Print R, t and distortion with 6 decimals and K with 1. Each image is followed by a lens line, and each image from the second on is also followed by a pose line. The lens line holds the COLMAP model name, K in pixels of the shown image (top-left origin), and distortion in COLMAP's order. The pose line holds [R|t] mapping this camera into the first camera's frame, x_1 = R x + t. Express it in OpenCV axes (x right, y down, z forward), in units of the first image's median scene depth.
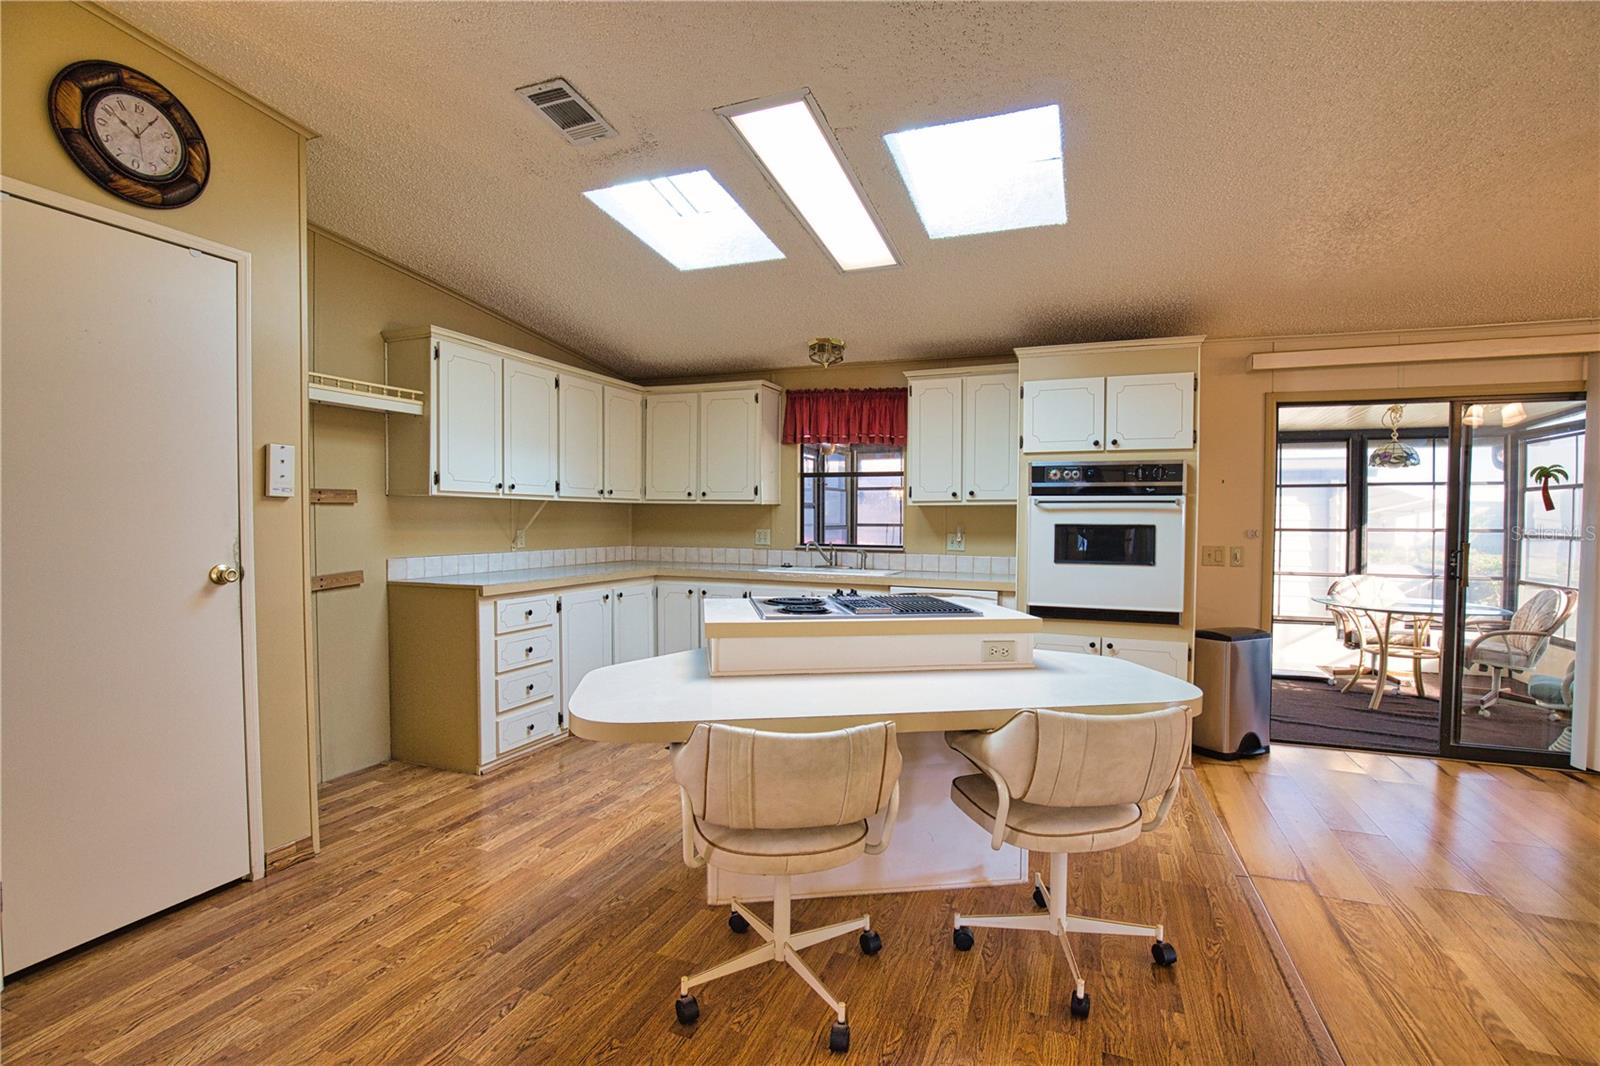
lens RADIAL K [[728.7, 0, 809.8], [0, 728.7, 539.6], [0, 0, 1]] dist [-0.036116, 0.006871]
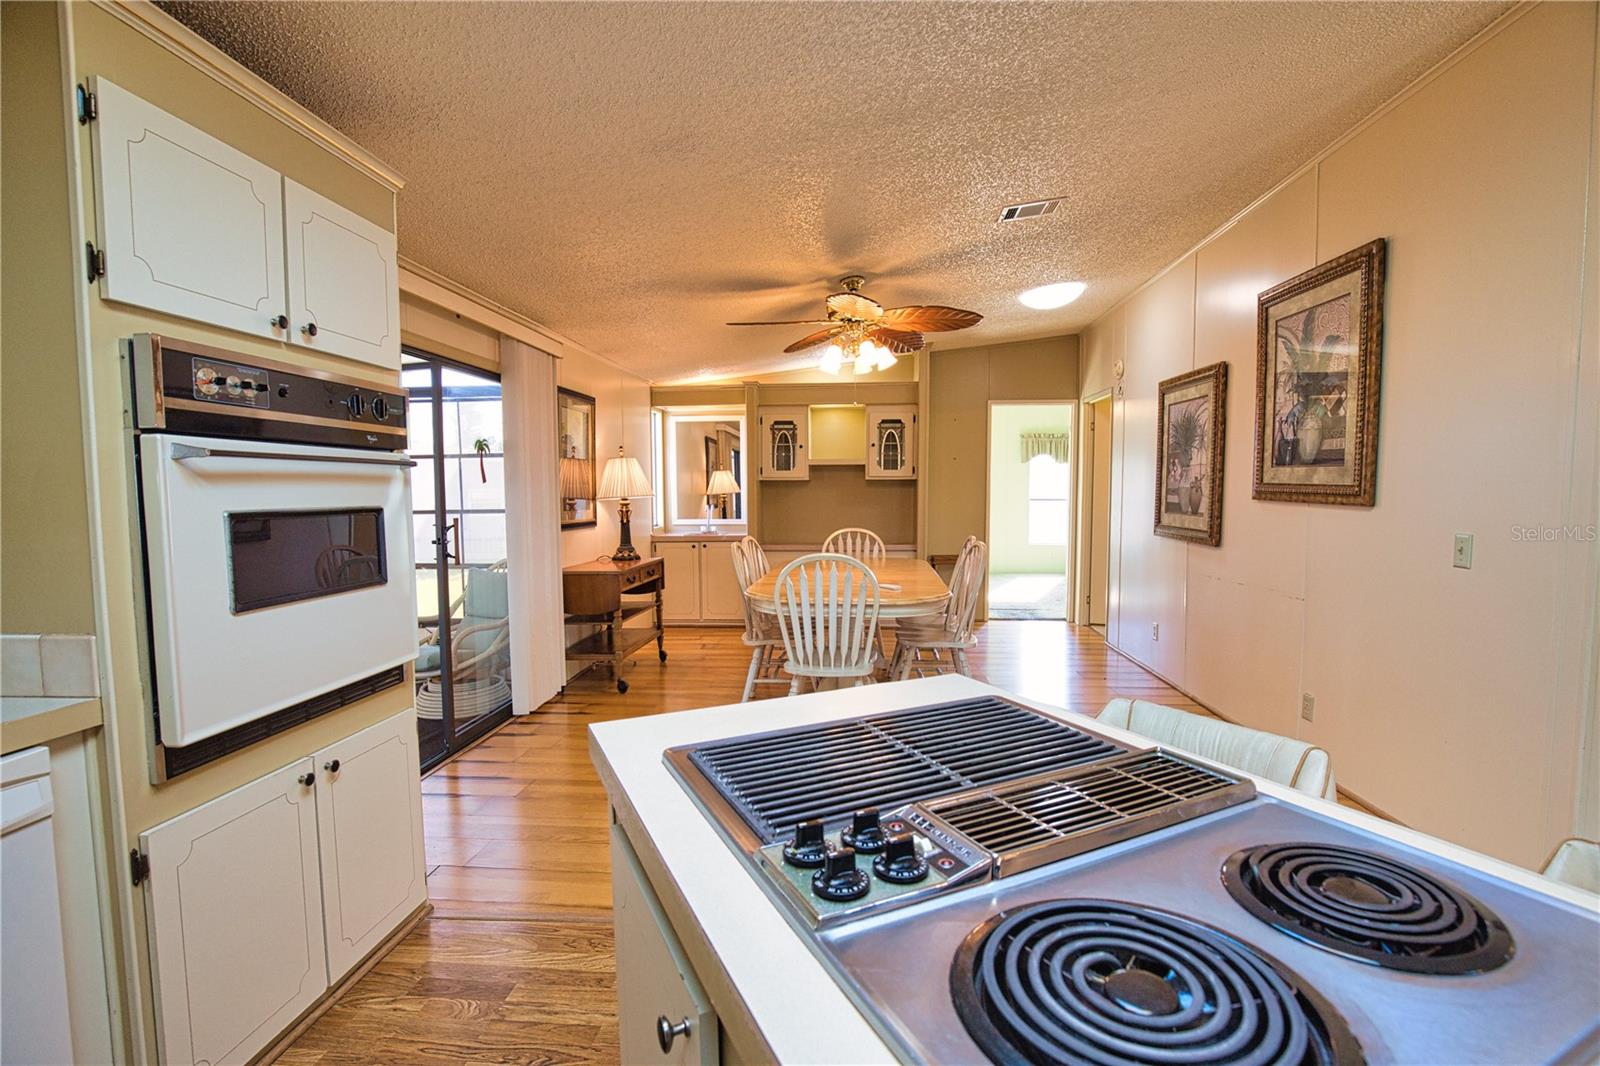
lens RADIAL K [[728.7, 0, 808.5], [0, 728.7, 541.3], [0, 0, 1]] dist [-0.036116, 0.006871]
pose [[-0.285802, -0.069561, 0.955761, -0.099990], [0.036863, 0.995826, 0.083500, -0.024441], [-0.957579, 0.059096, -0.282045, 0.747580]]
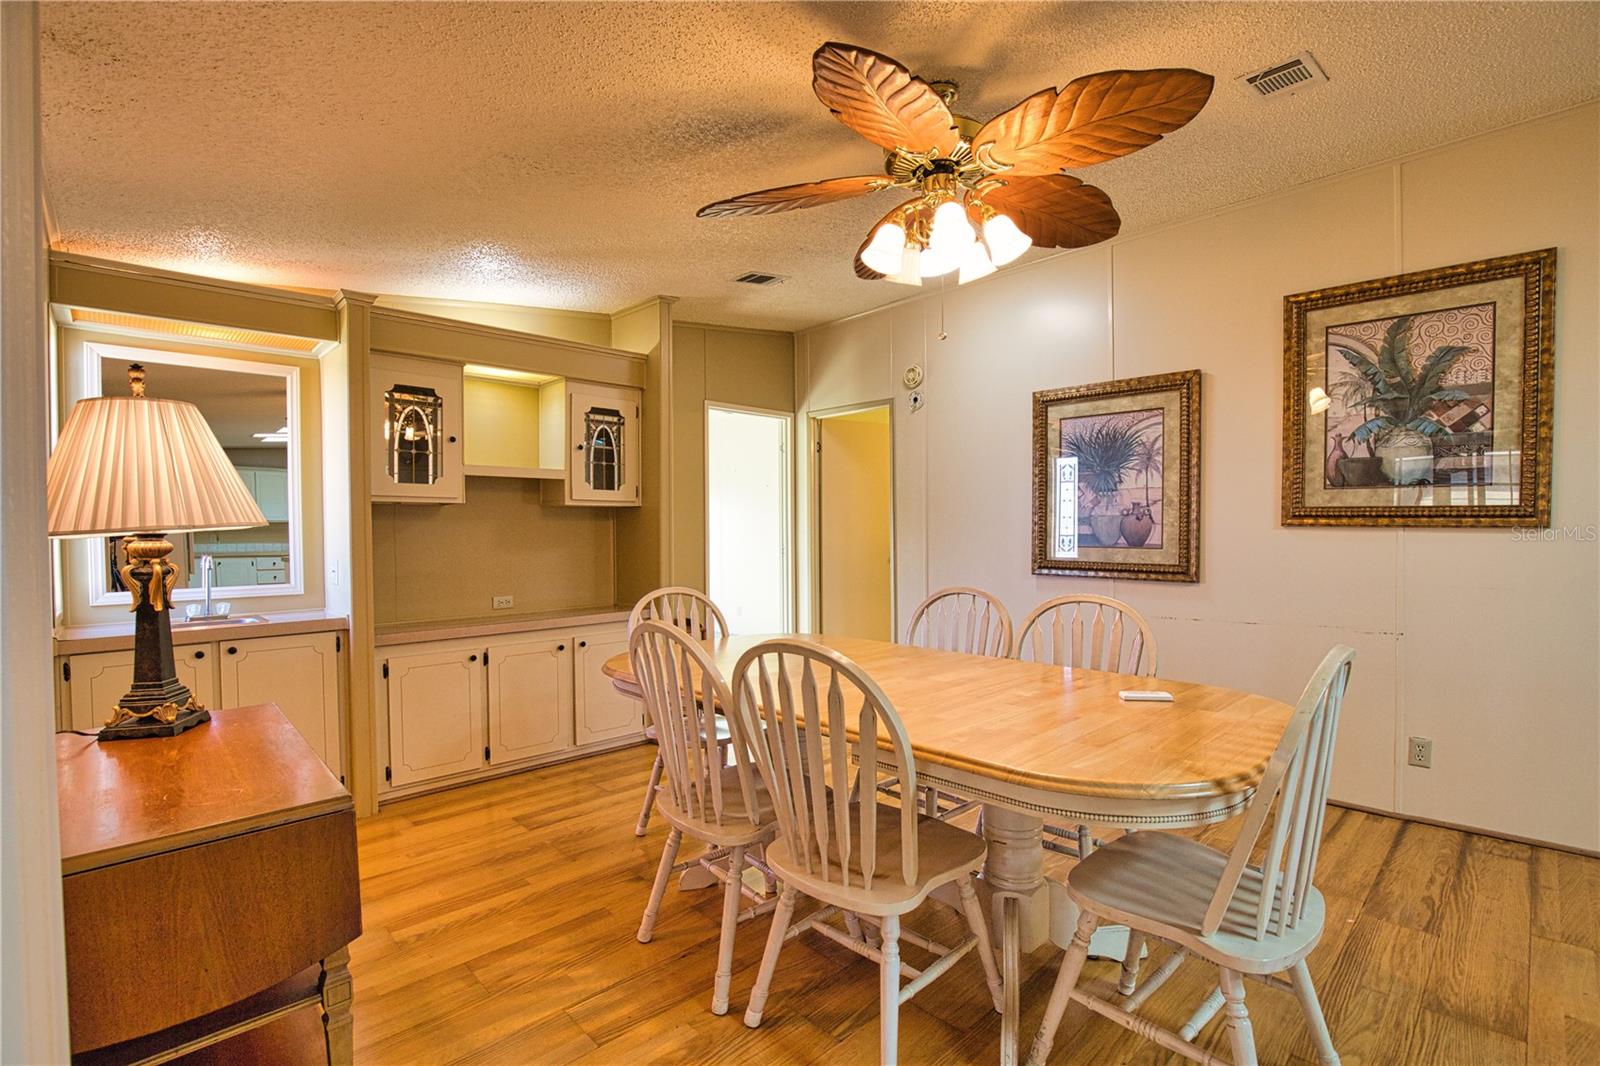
lens RADIAL K [[728.7, 0, 808.2], [0, 728.7, 543.4], [0, 0, 1]] dist [-0.036116, 0.006871]
pose [[-0.908196, -0.002497, 0.418538, 0.748640], [0.019956, 0.998587, 0.049261, -0.011286], [-0.418070, 0.053091, -0.906862, 0.895744]]
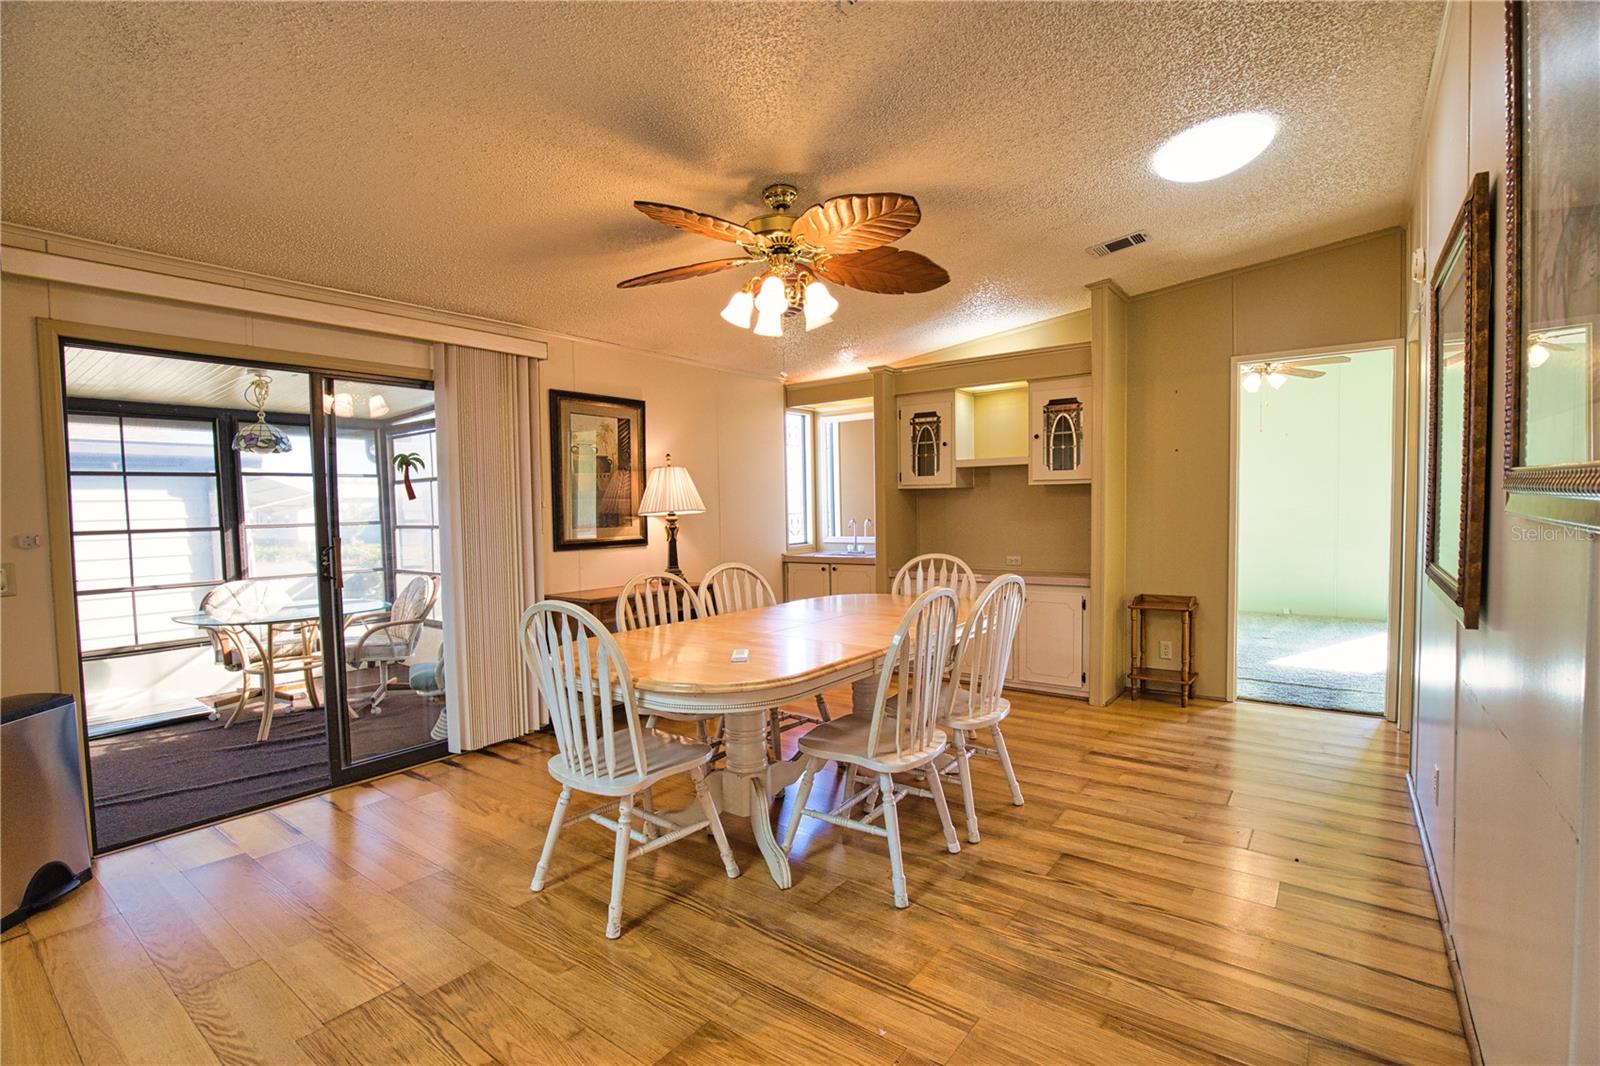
lens RADIAL K [[728.7, 0, 809.7], [0, 728.7, 542.5], [0, 0, 1]] dist [-0.036116, 0.006871]
pose [[0.263818, -0.058112, 0.962820, 0.204717], [0.050975, 0.997629, 0.046245, -0.000713], [-0.963225, 0.036880, 0.266154, 0.183114]]
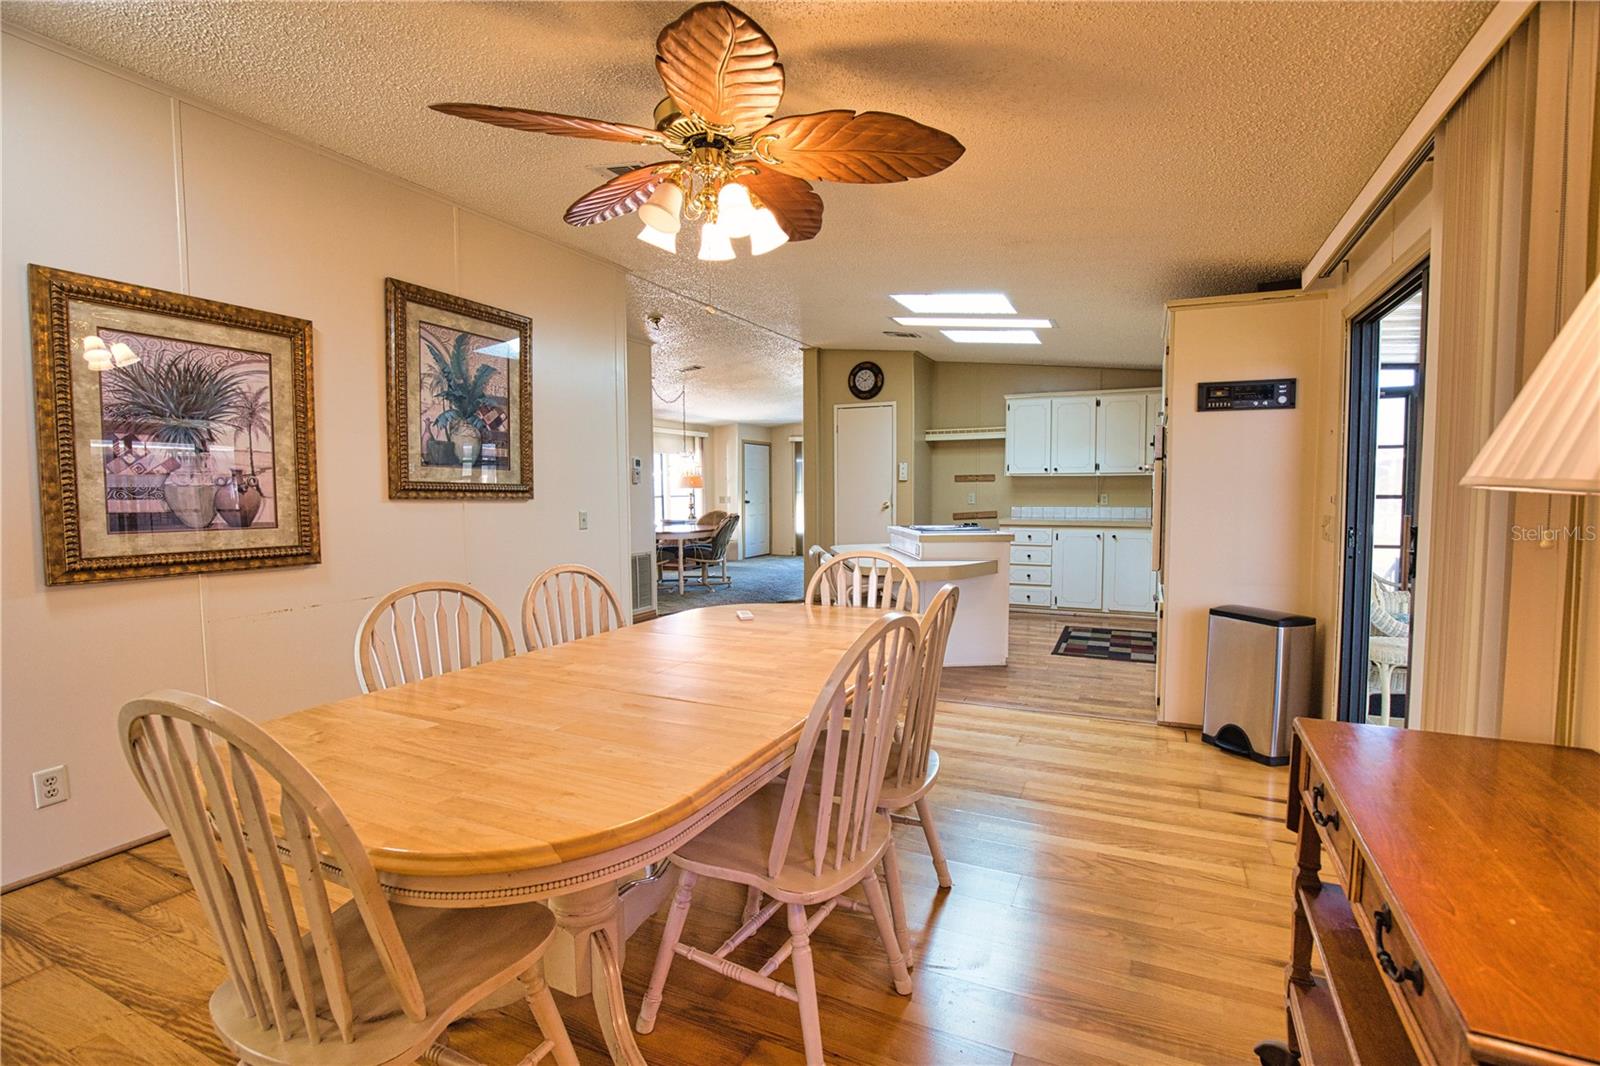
lens RADIAL K [[728.7, 0, 806.6], [0, 728.7, 533.8], [0, 0, 1]] dist [-0.036116, 0.006871]
pose [[-0.073683, 0.057978, -0.995595, 1.398026], [-0.026716, 0.997836, 0.060085, -0.003578], [0.996924, 0.031026, -0.071975, 0.493965]]
